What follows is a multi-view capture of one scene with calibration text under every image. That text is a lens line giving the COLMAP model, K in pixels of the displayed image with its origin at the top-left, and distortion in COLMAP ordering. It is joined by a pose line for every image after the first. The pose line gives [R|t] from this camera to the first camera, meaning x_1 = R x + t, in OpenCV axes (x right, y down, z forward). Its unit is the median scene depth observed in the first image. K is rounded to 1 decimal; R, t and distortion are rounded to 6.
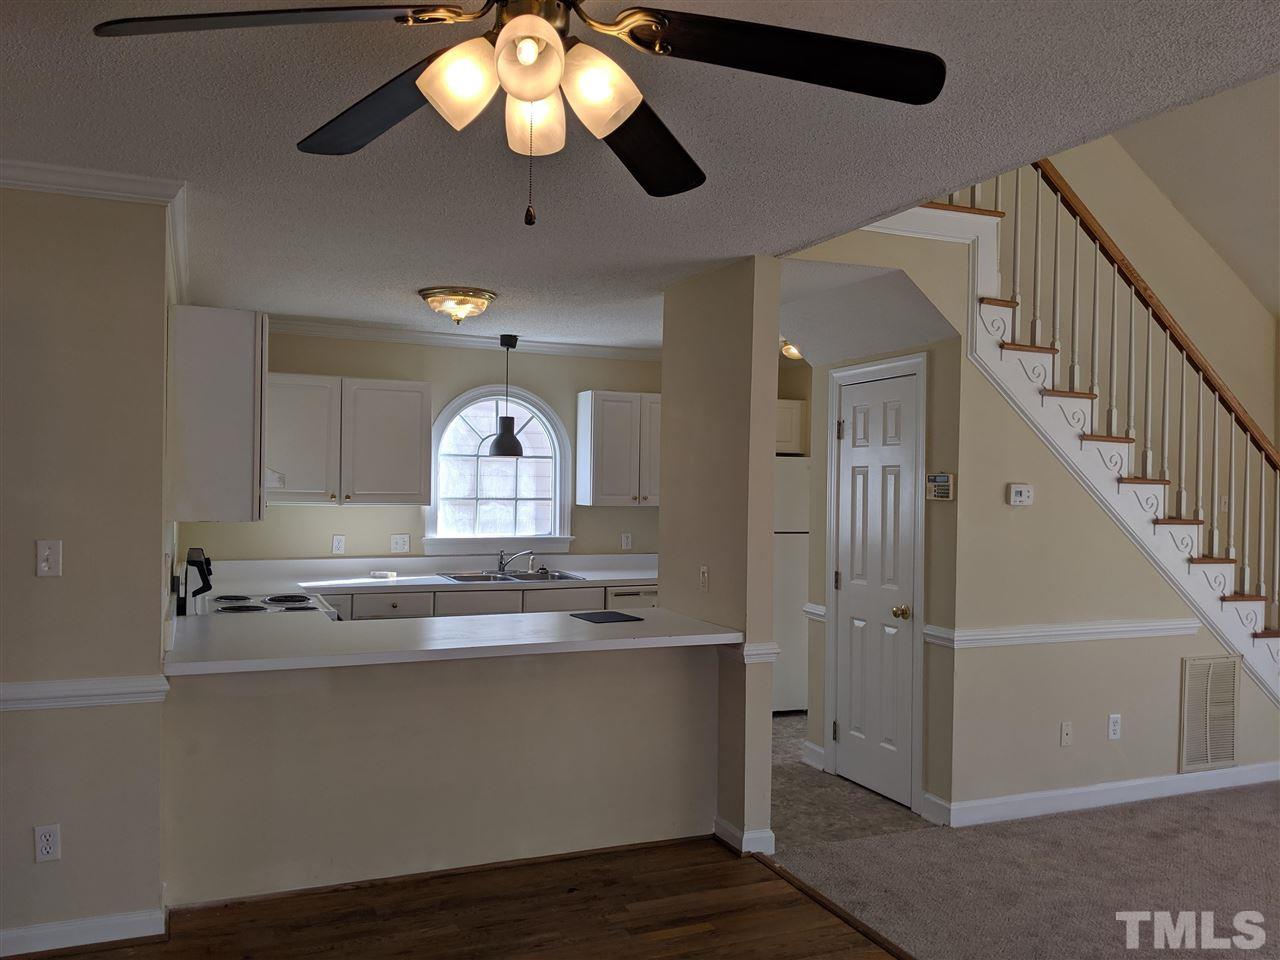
lens RADIAL K [[1030.7, 0, 640.0], [0, 1030.7, 480.0], [0, 0, 1]] dist [0.053851, -0.110214]
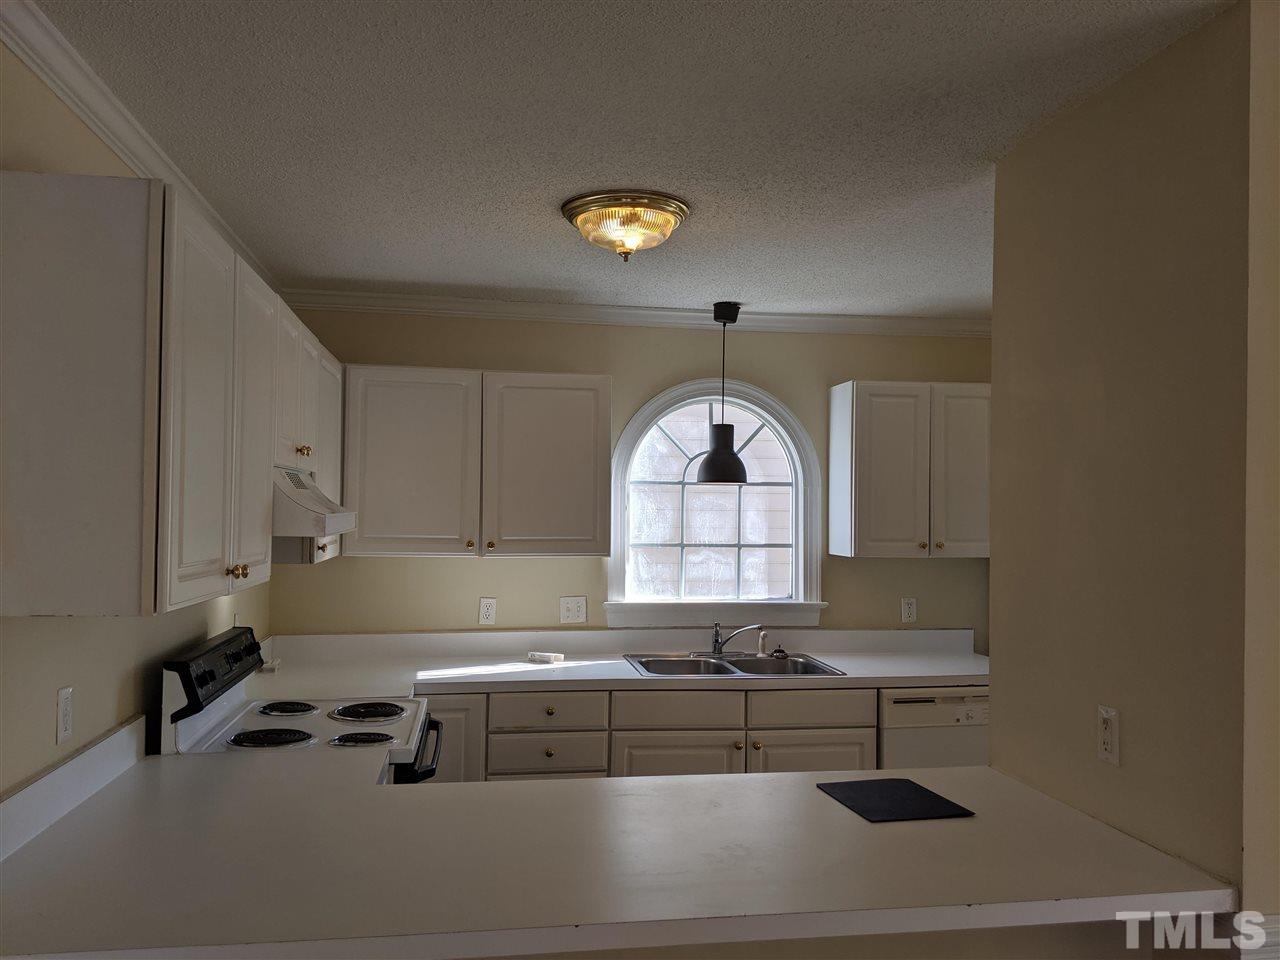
lens RADIAL K [[985.6, 0, 636.6], [0, 985.6, 501.4], [0, 0, 1]] dist [0.070694, -0.243944]
pose [[0.968198, -0.009372, -0.250008, -0.023054], [0.006420, 0.999900, -0.012620, -0.003193], [0.250101, 0.010613, 0.968162, 0.360101]]
